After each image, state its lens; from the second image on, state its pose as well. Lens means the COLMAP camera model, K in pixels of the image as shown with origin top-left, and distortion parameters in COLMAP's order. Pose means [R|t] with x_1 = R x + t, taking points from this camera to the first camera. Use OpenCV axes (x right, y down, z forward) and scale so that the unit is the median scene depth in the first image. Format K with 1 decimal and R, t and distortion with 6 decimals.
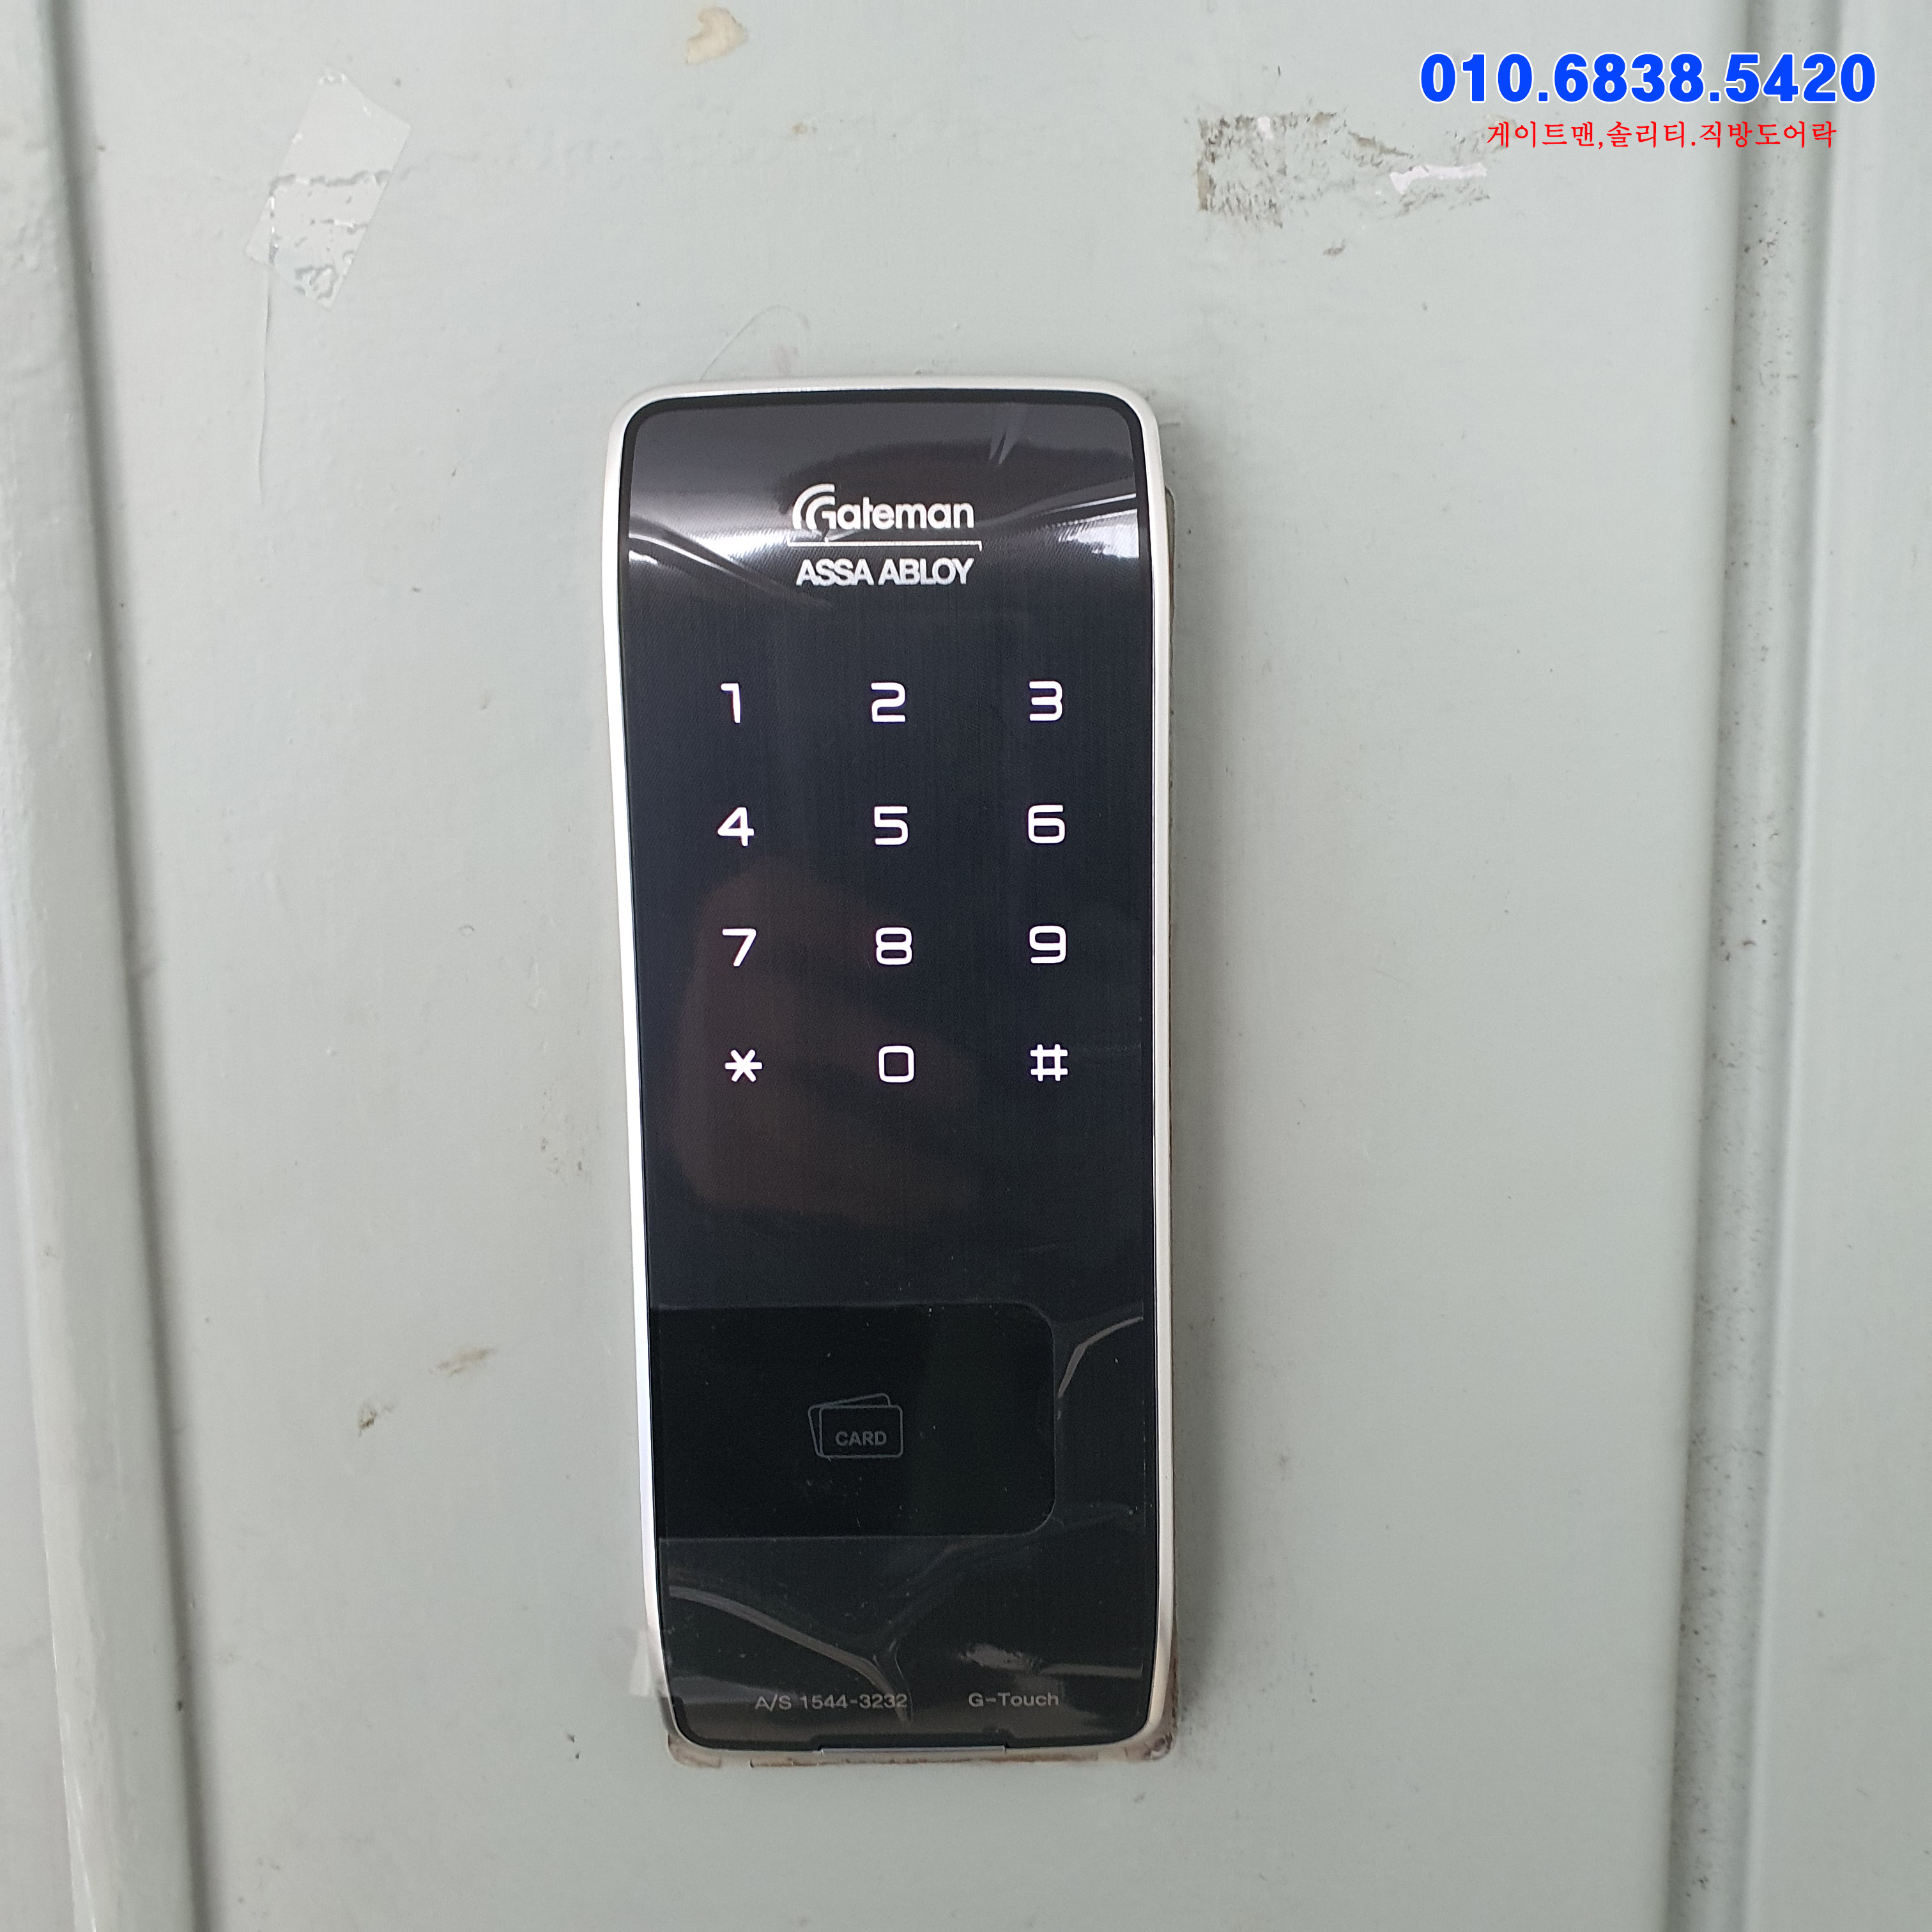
lens RADIAL K [[1996.7, 0, 966.0], [0, 1996.7, 966.0], [0, 0, 1]] dist [-0.000282, 0.000510]
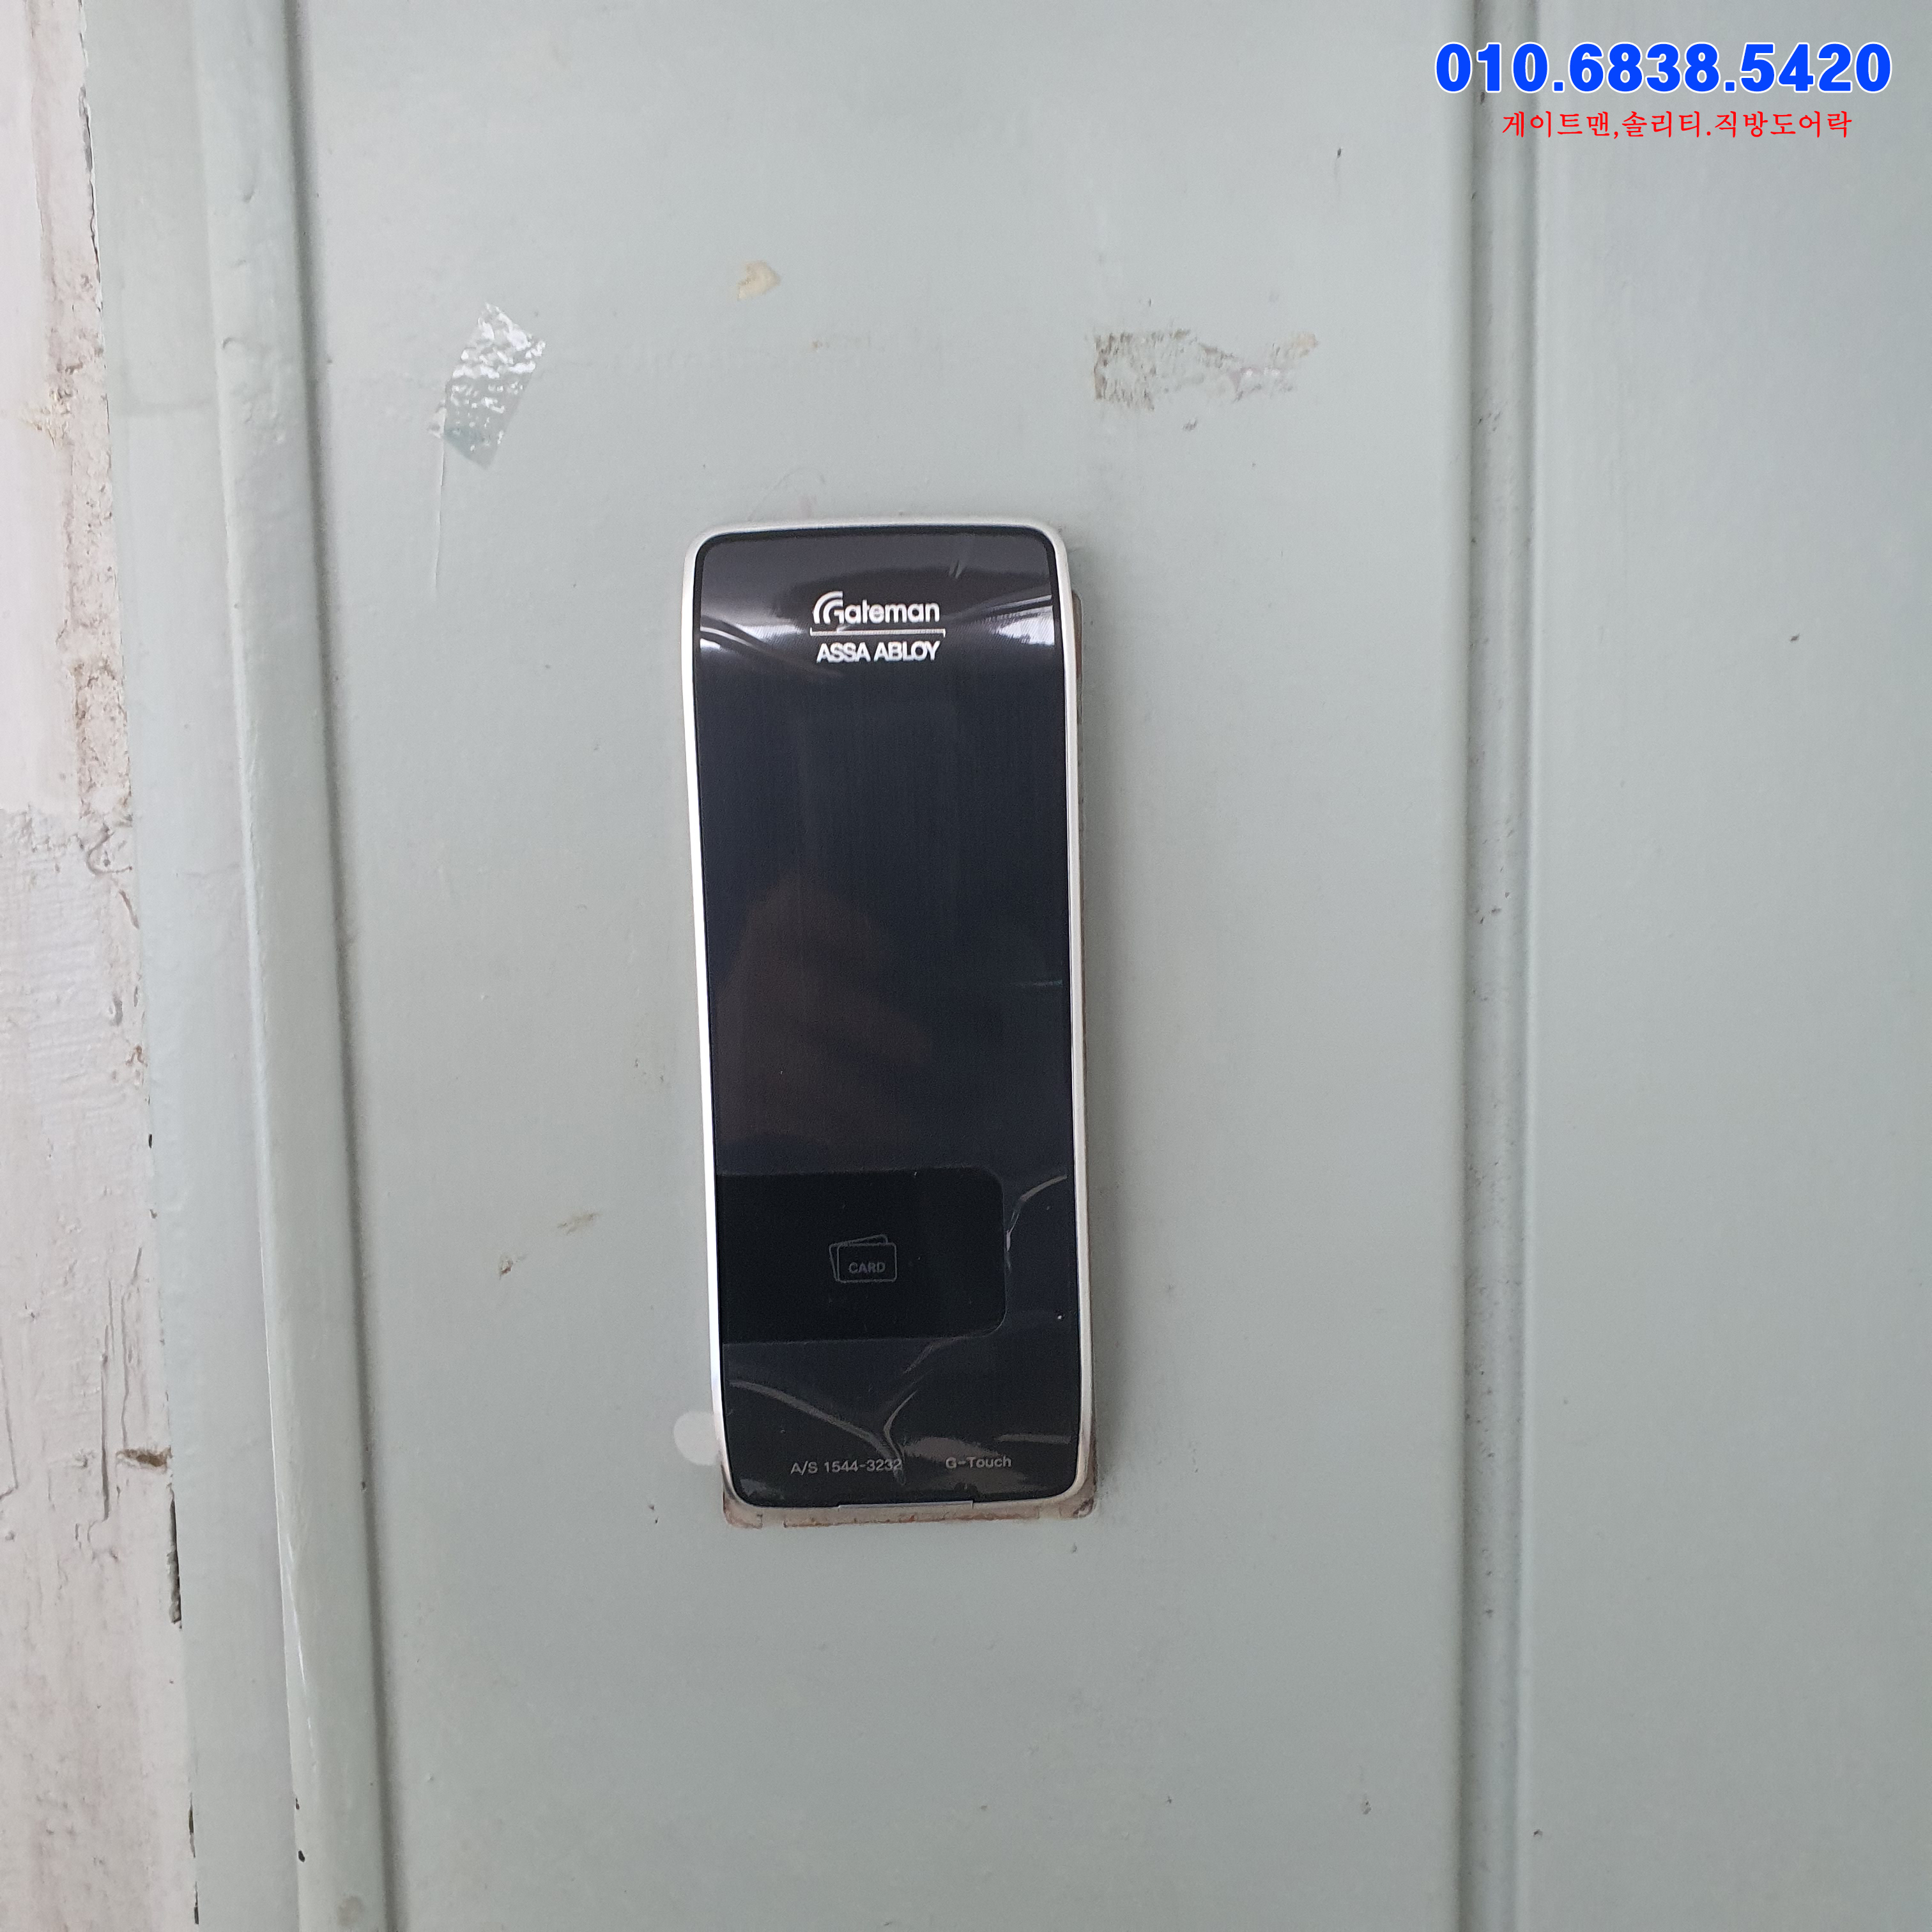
lens RADIAL K [[2041.8, 0, 966.4], [0, 2041.8, 1011.6], [0, 0, 1]] dist [0.054385, 0.007325]
pose [[0.999721, -0.010158, 0.021326, -0.011495], [0.010132, 0.999948, 0.001340, 0.056329], [-0.021339, -0.001123, 0.999772, -0.451814]]
